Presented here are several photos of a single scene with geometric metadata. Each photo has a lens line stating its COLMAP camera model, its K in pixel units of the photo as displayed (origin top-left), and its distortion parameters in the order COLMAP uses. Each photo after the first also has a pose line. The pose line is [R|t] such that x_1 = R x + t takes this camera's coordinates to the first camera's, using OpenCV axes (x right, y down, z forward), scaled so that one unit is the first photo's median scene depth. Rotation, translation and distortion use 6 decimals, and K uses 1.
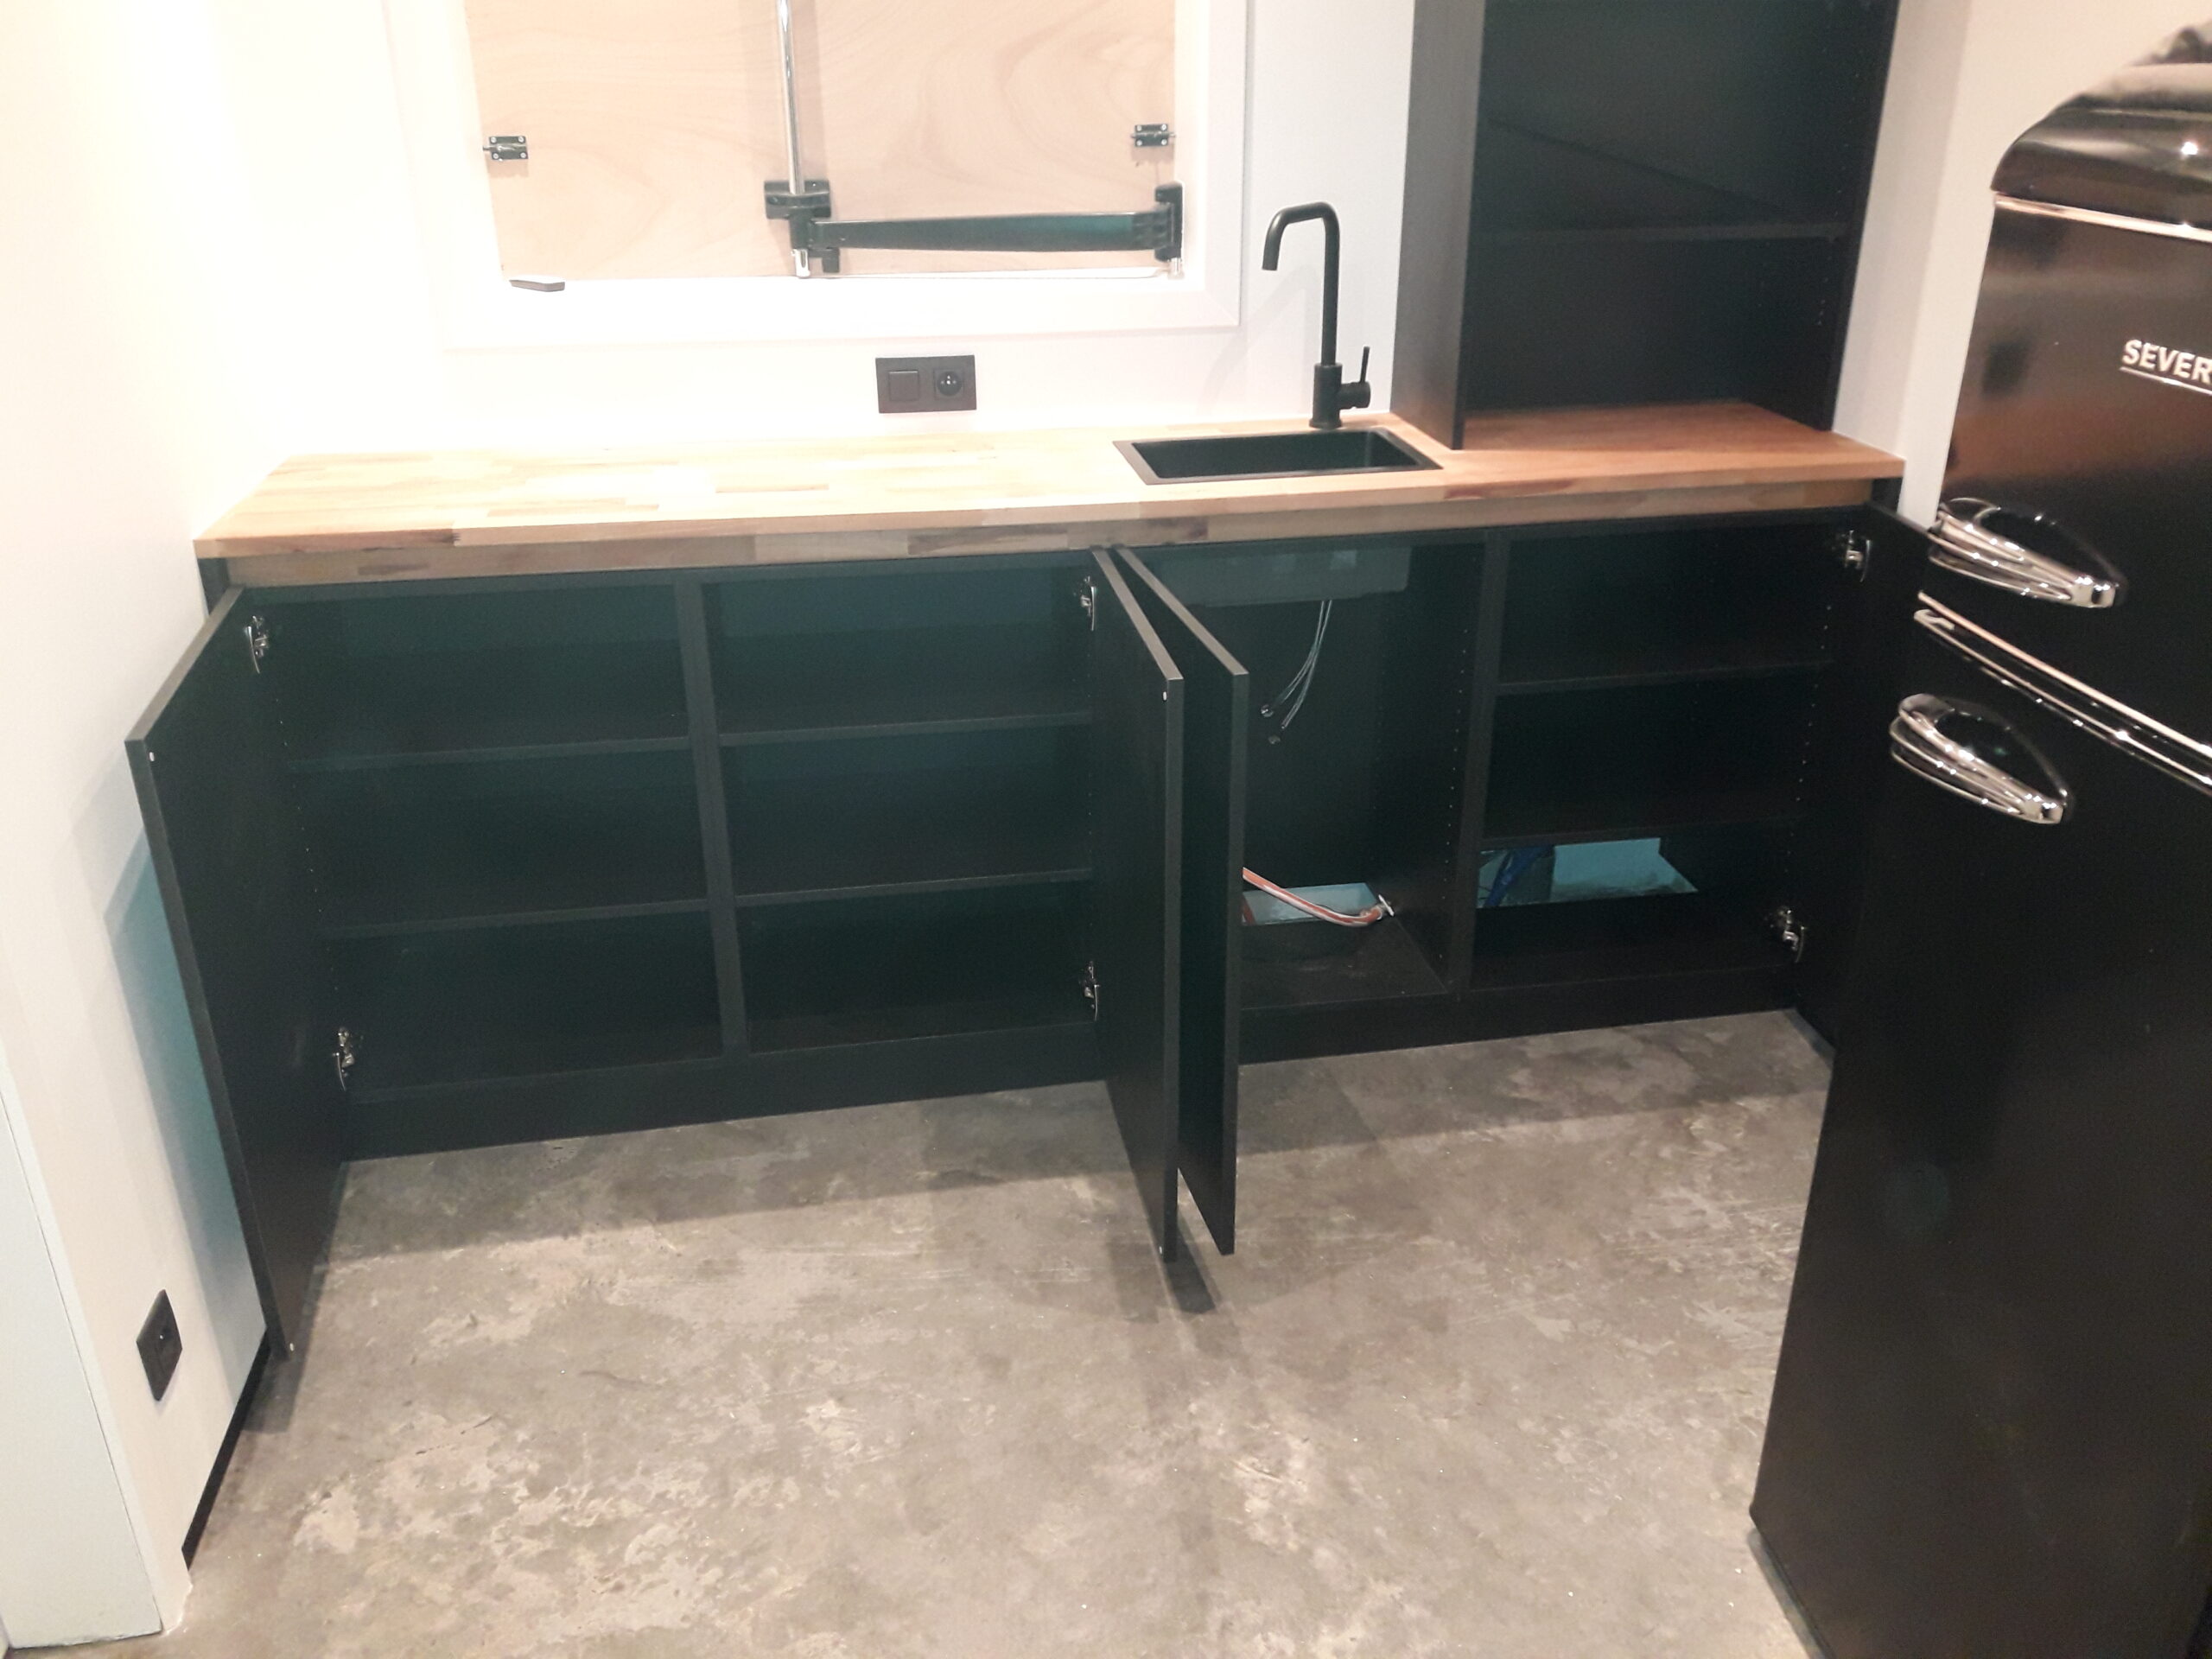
lens RADIAL K [[1801.5, 0, 1106.0], [0, 1801.5, 829.5], [0, 0, 1]] dist [0.117540, -0.204562]
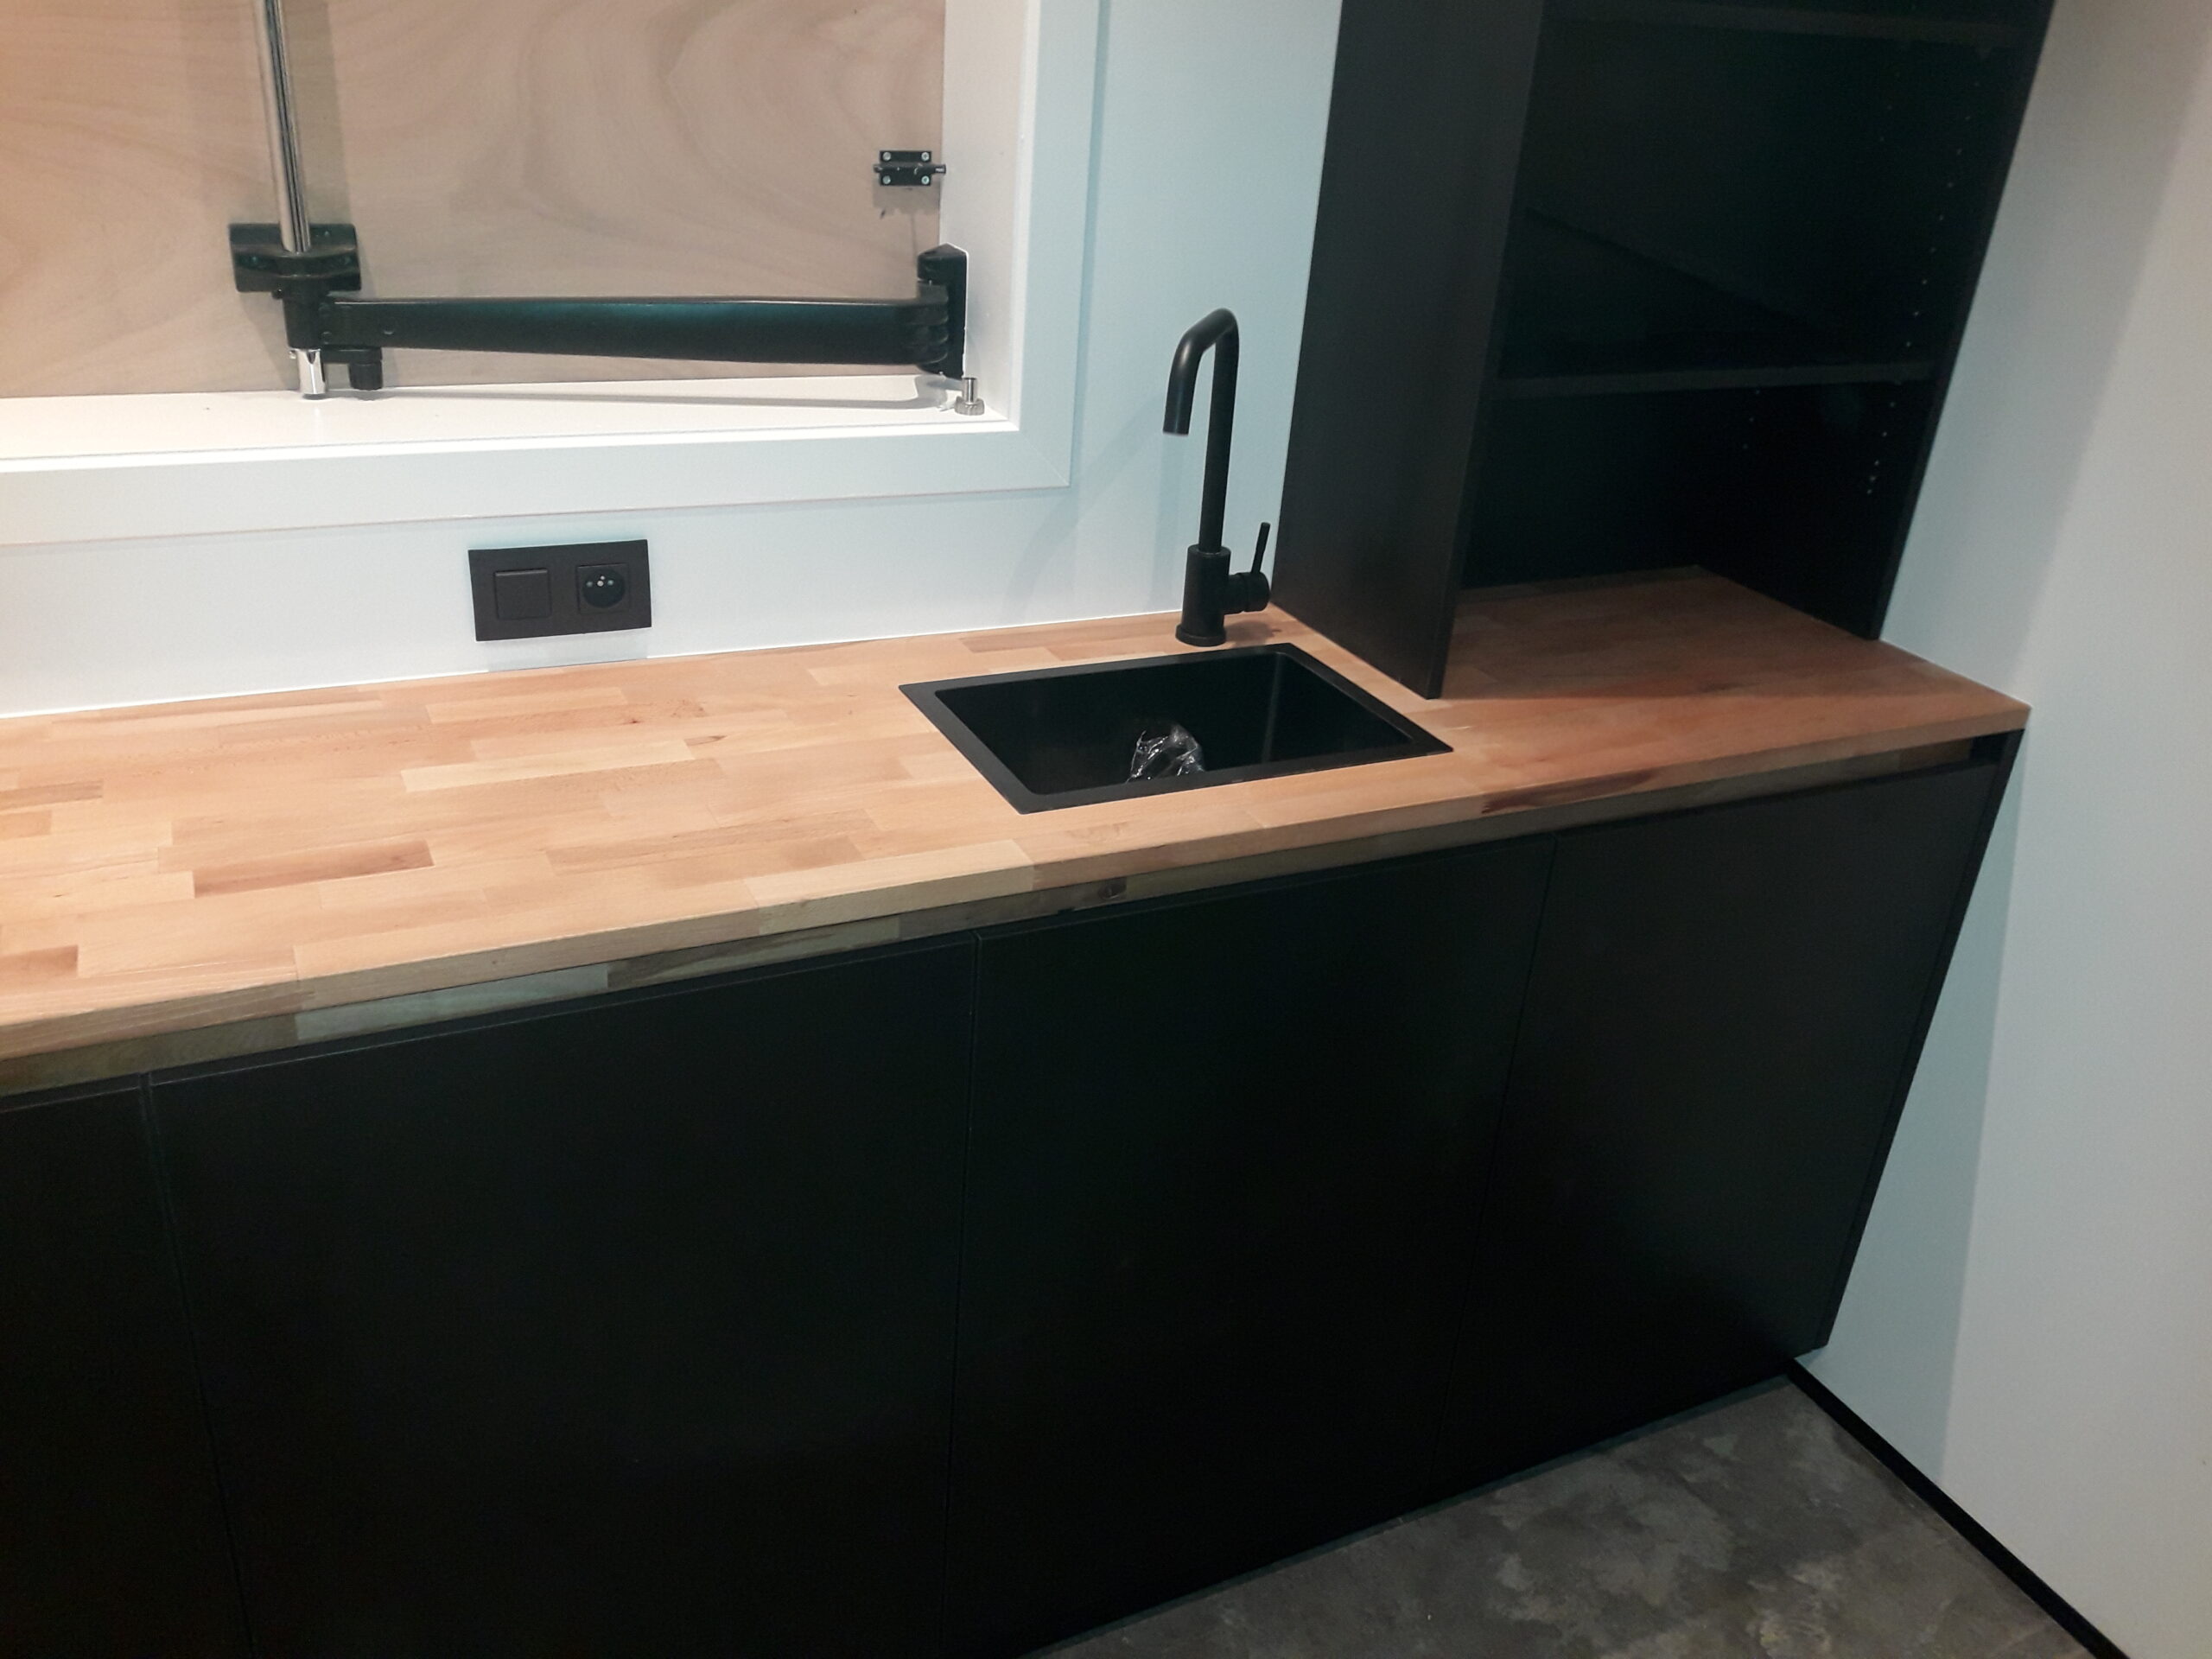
lens RADIAL K [[1801.5, 0, 1106.0], [0, 1801.5, 829.5], [0, 0, 1]] dist [0.117540, -0.204562]
pose [[0.954097, -0.057437, 0.293938, -0.108066], [0.044797, 0.997766, 0.049560, -0.188925], [-0.296128, -0.034117, 0.954539, 0.391246]]
